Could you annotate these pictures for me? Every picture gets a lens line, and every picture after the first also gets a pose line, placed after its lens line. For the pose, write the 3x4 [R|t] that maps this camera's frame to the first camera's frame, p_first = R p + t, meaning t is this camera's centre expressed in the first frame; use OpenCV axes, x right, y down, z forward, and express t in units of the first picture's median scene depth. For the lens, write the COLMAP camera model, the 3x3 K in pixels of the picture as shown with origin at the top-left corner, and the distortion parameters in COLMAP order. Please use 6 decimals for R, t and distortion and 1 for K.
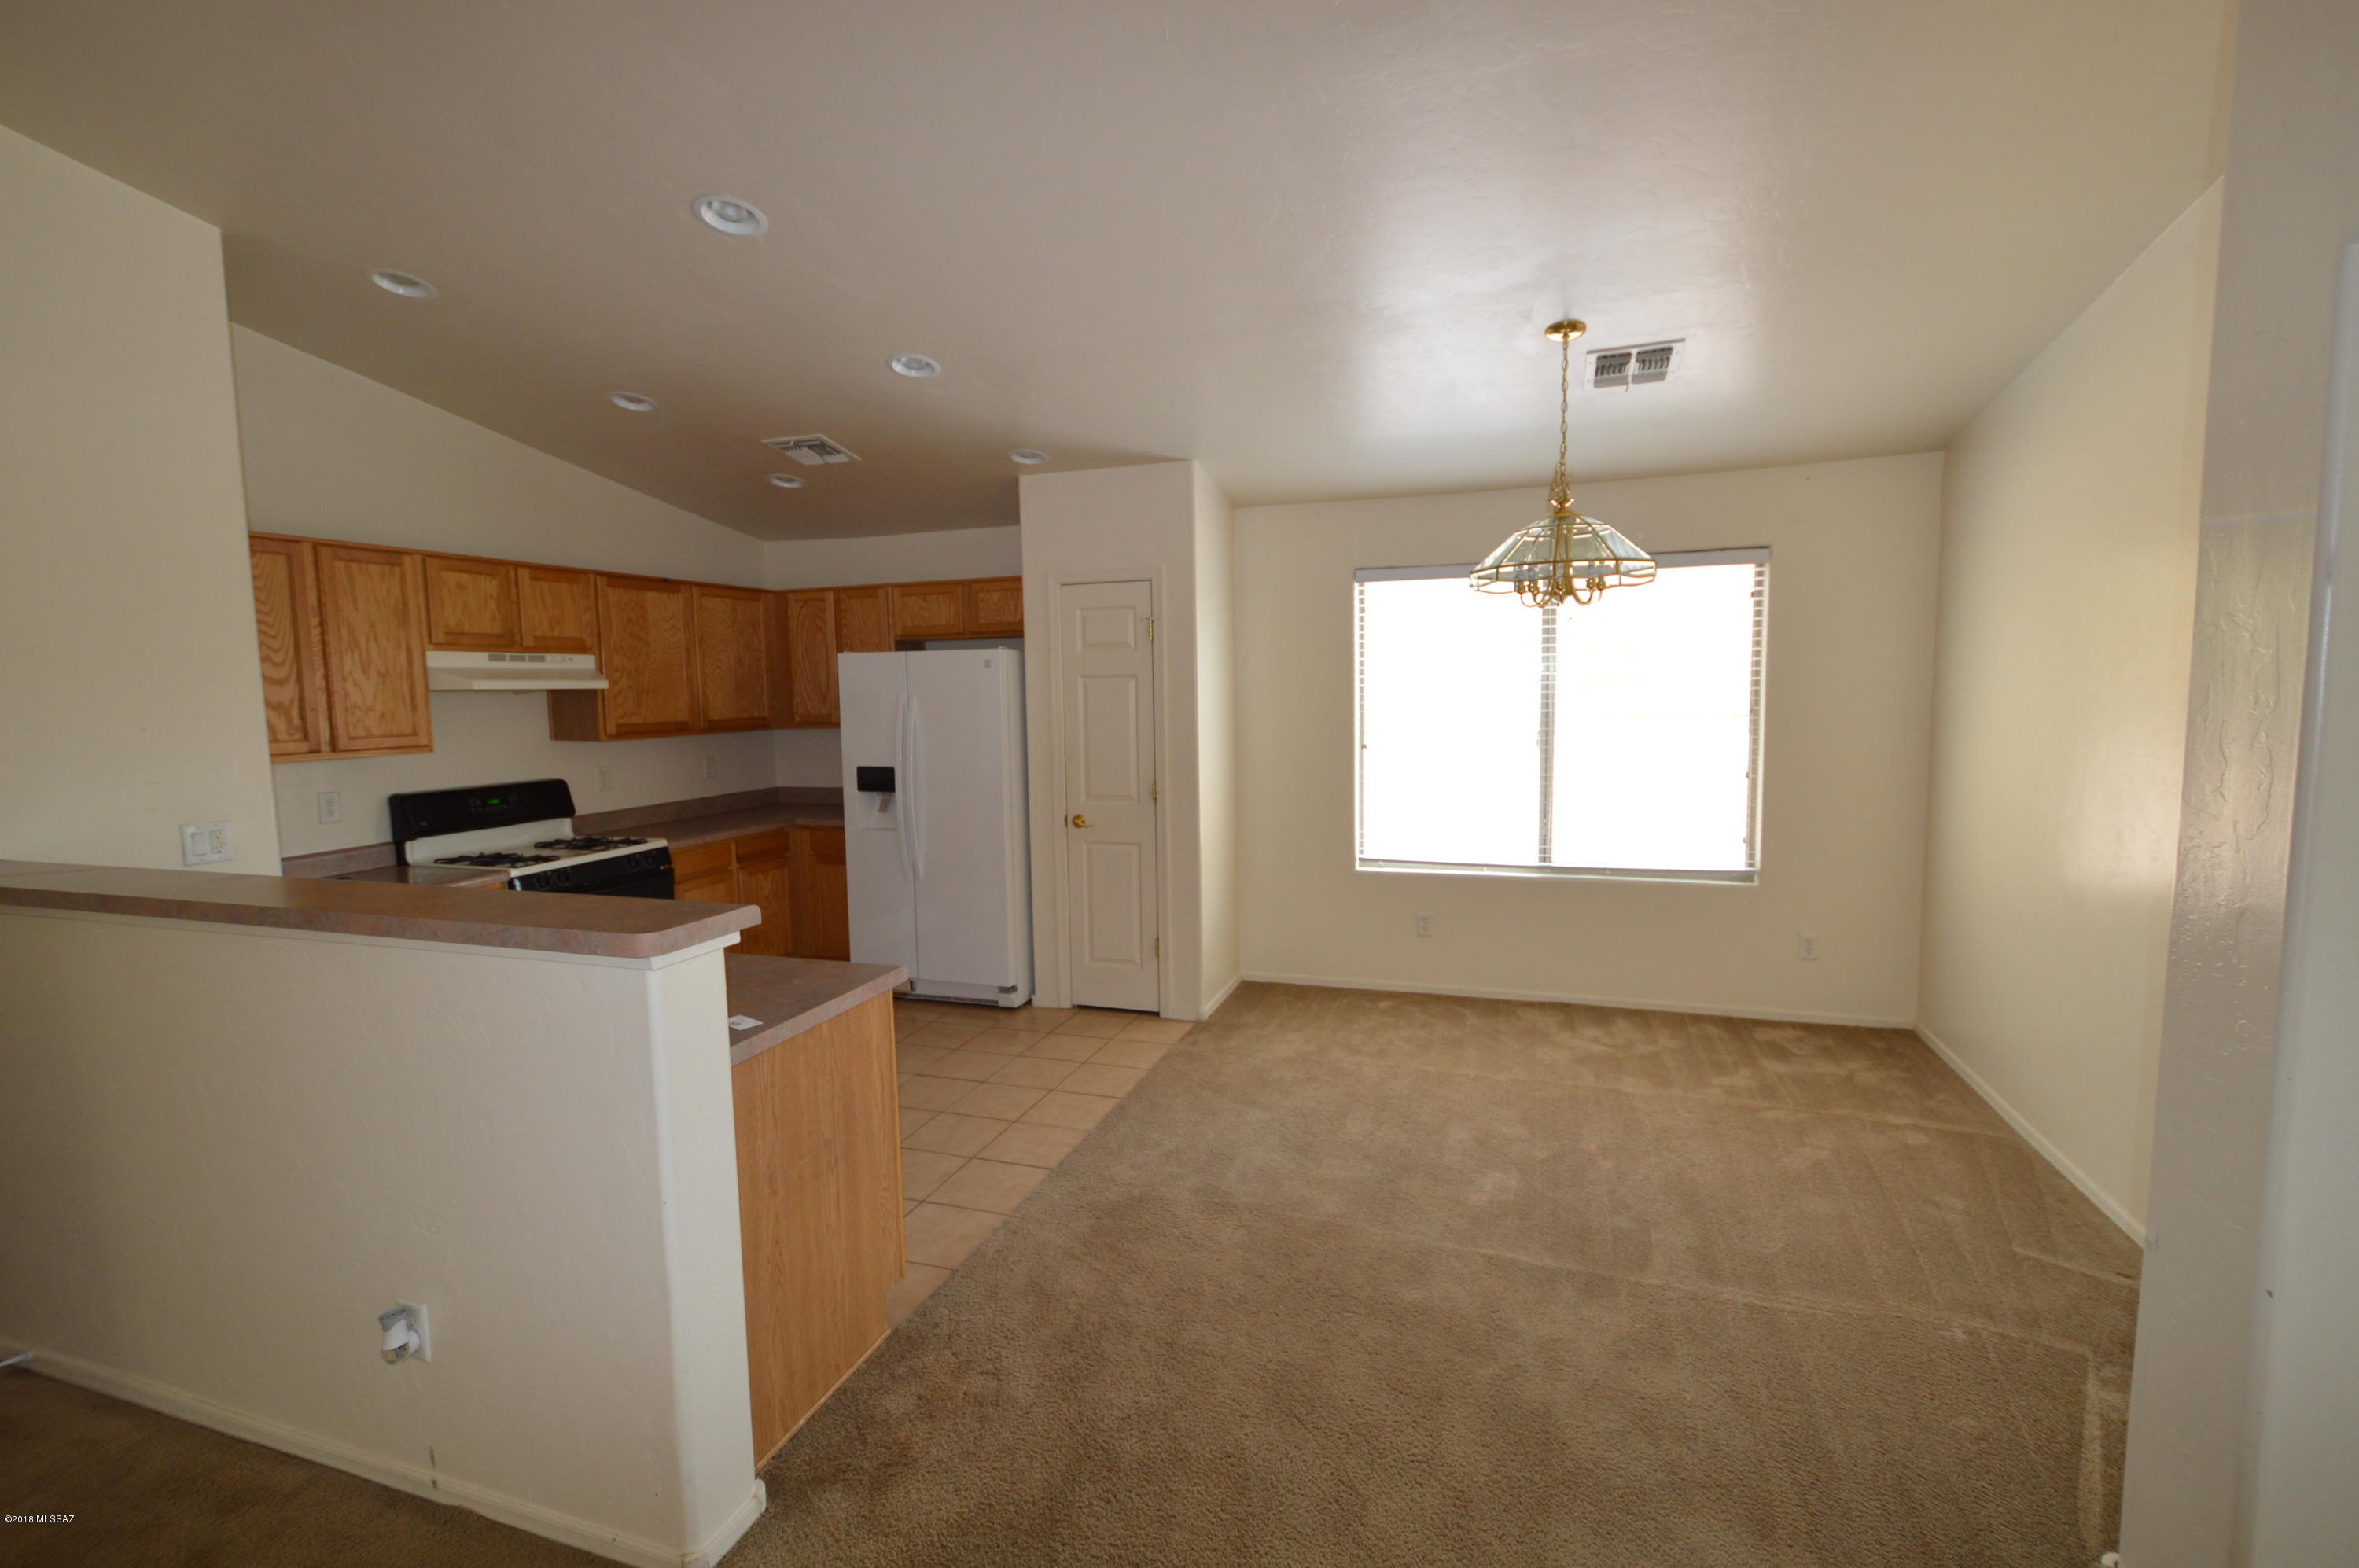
lens RADIAL K [[1045.9, 0, 1184.4], [0, 1045.9, 794.3], [0, 0, 1]] dist [-0.001977, -0.000144]
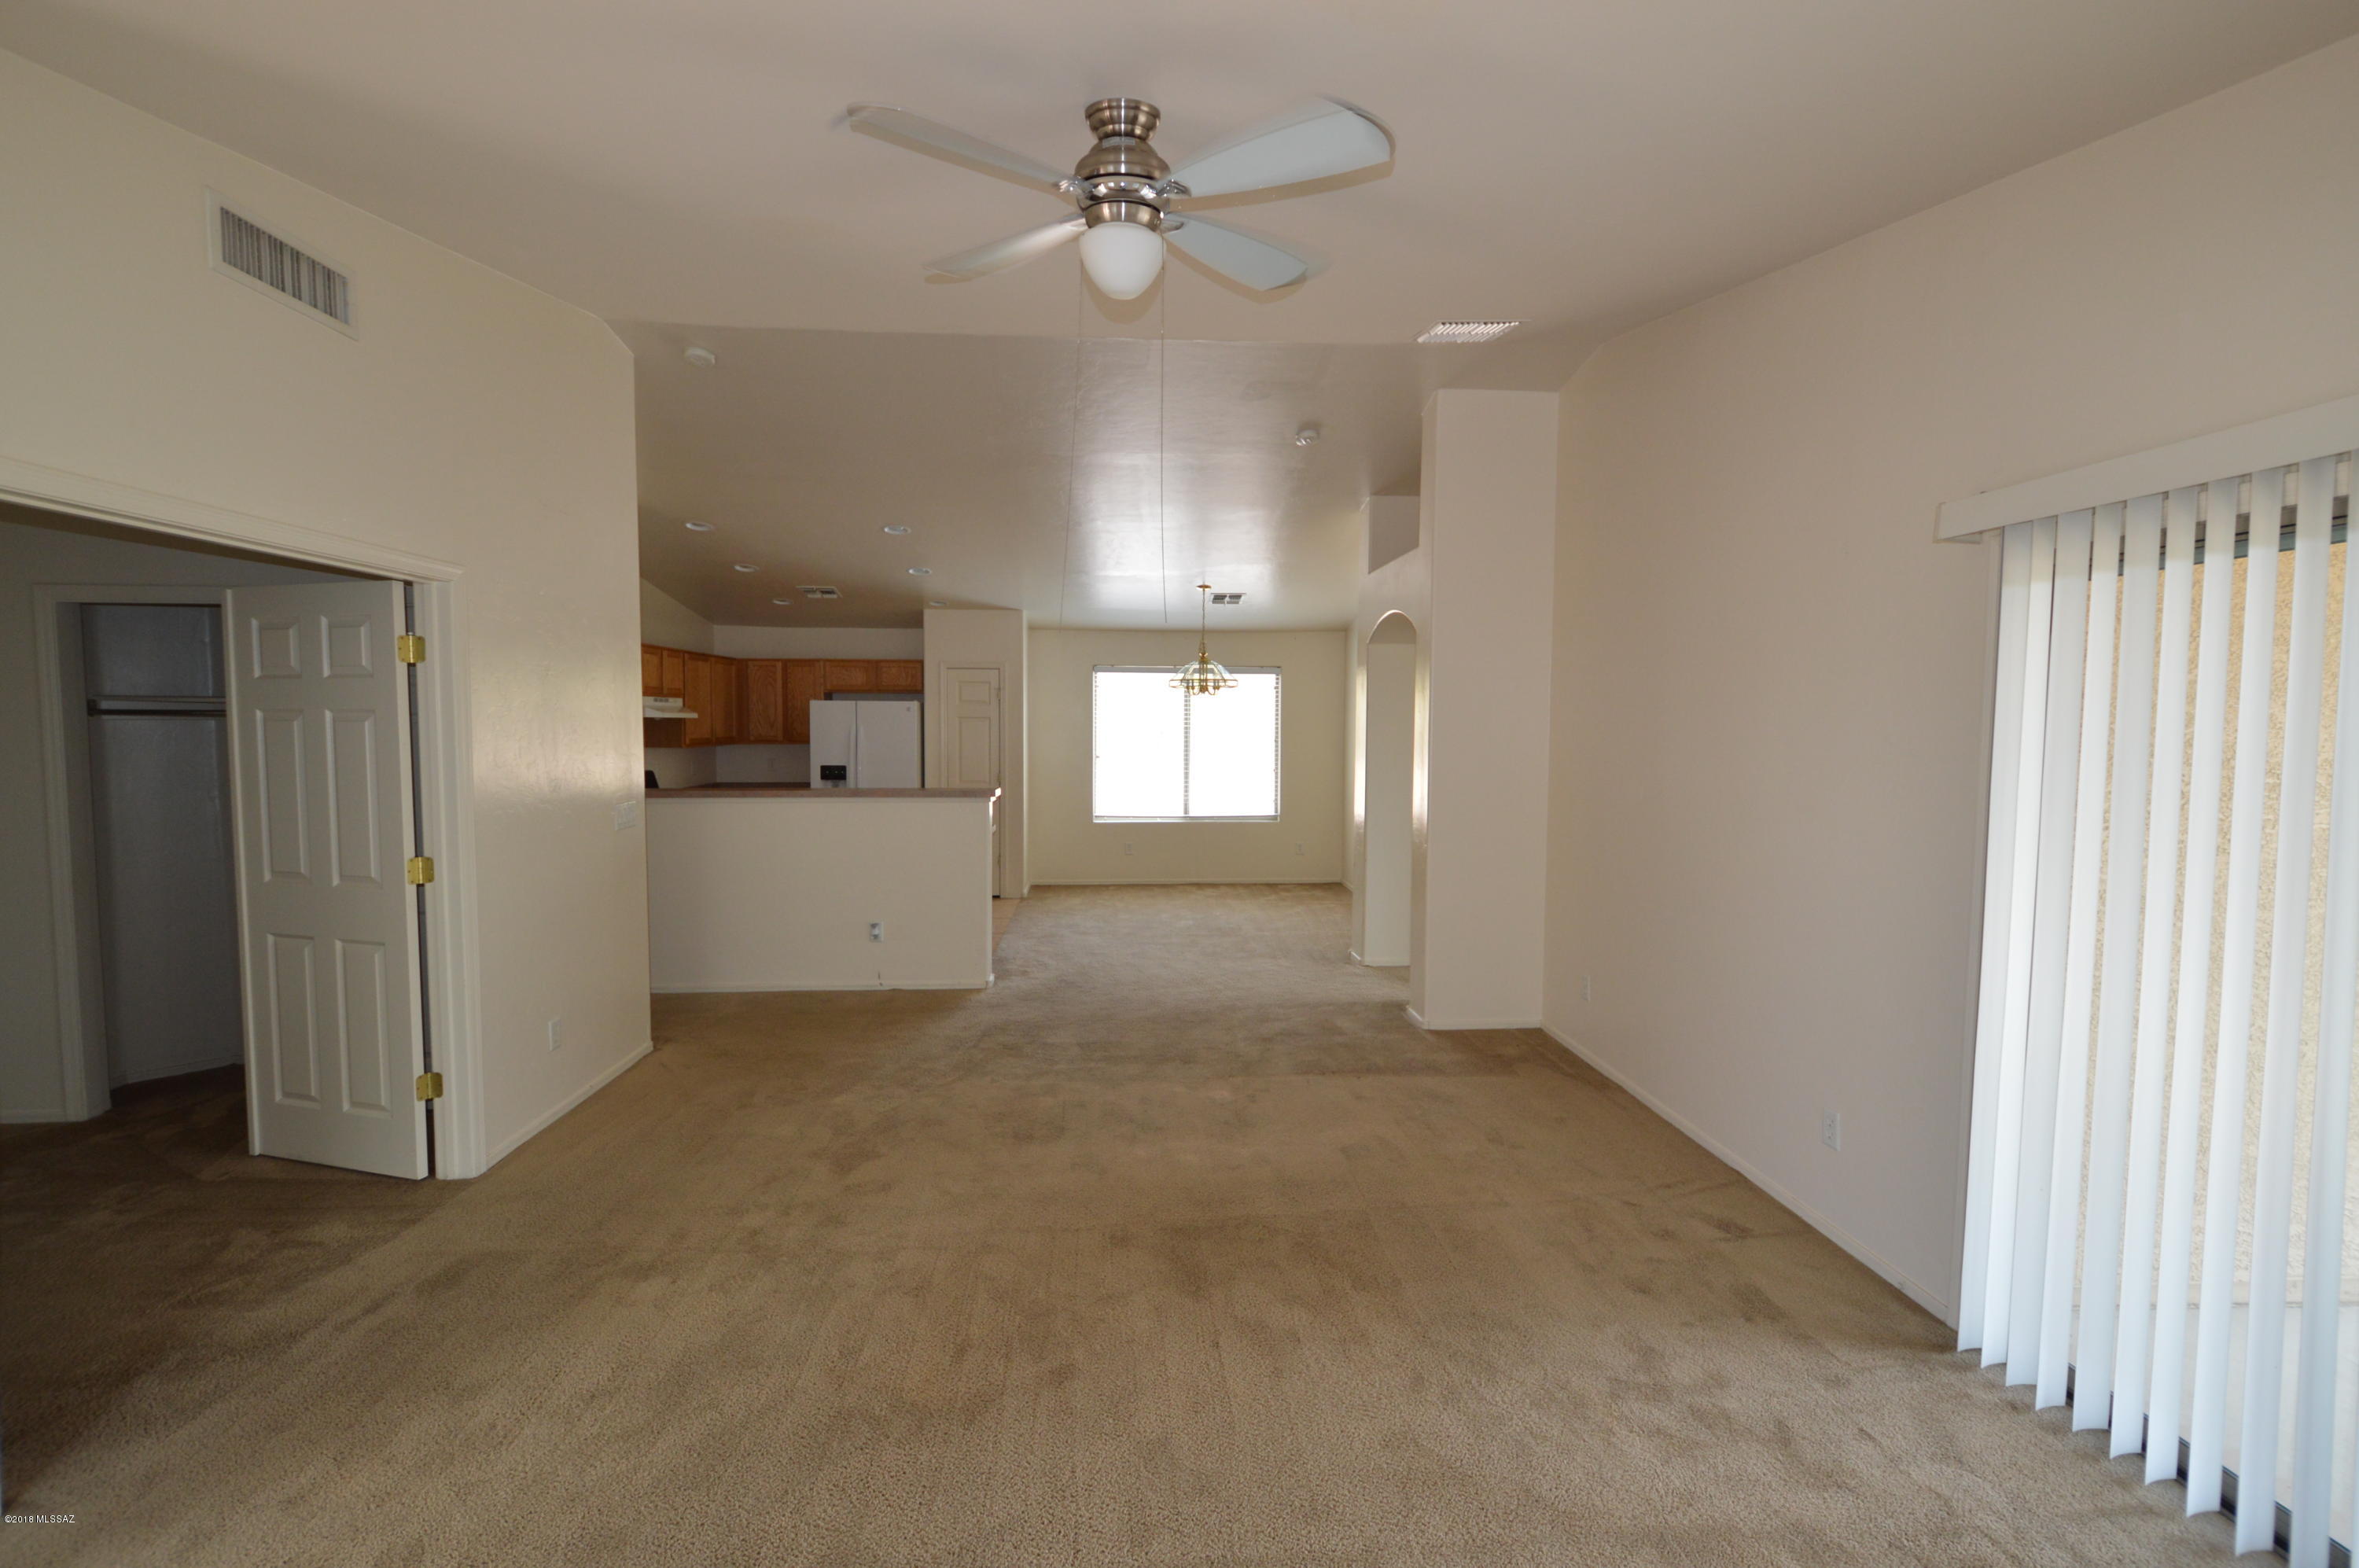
lens RADIAL K [[1045.9, 0, 1184.4], [0, 1045.9, 794.3], [0, 0, 1]] dist [-0.001977, -0.000144]
pose [[0.923069, -0.003887, 0.384615, -0.450468], [0.018152, 0.999275, -0.033465, 0.096862], [-0.384206, 0.037872, 0.922470, -0.894849]]
